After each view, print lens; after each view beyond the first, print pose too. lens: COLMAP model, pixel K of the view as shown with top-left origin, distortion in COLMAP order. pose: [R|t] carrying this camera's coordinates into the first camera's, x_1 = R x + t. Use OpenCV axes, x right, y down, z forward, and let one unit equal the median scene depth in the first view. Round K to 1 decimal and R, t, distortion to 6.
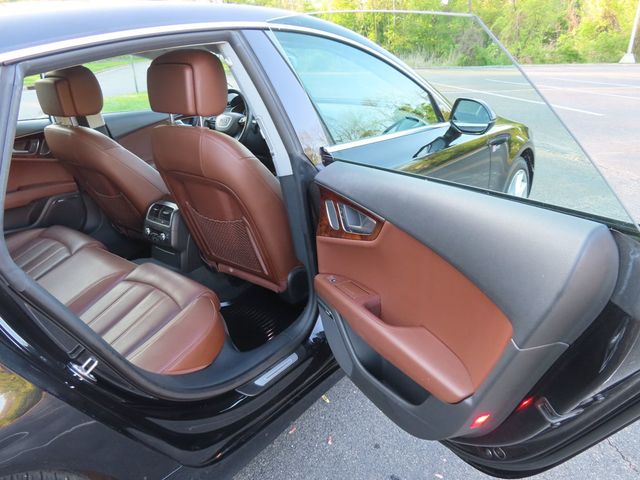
lens RADIAL K [[458.5, 0, 319.6], [0, 458.5, 233.5], [0, 0, 1]] dist [-0.012957, 0.011176]
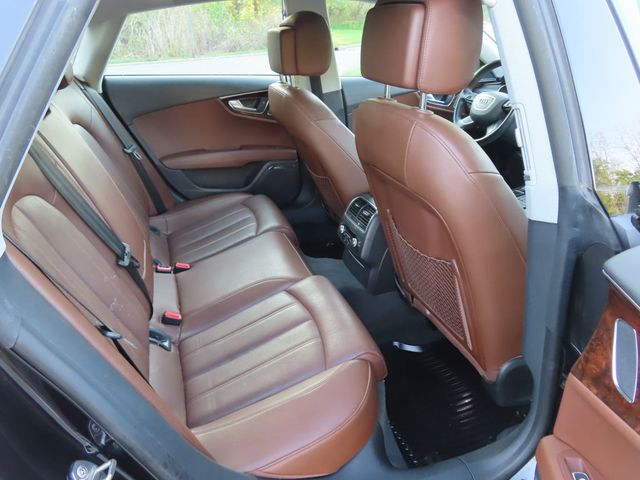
lens RADIAL K [[458.5, 0, 322.1], [0, 458.5, 239.9], [0, 0, 1]] dist [-0.012957, 0.011176]
pose [[0.844057, 0.260602, -0.468673, -0.025140], [-0.229575, 0.965440, 0.123373, -0.081640], [0.484627, 0.003462, 0.874714, 0.295184]]
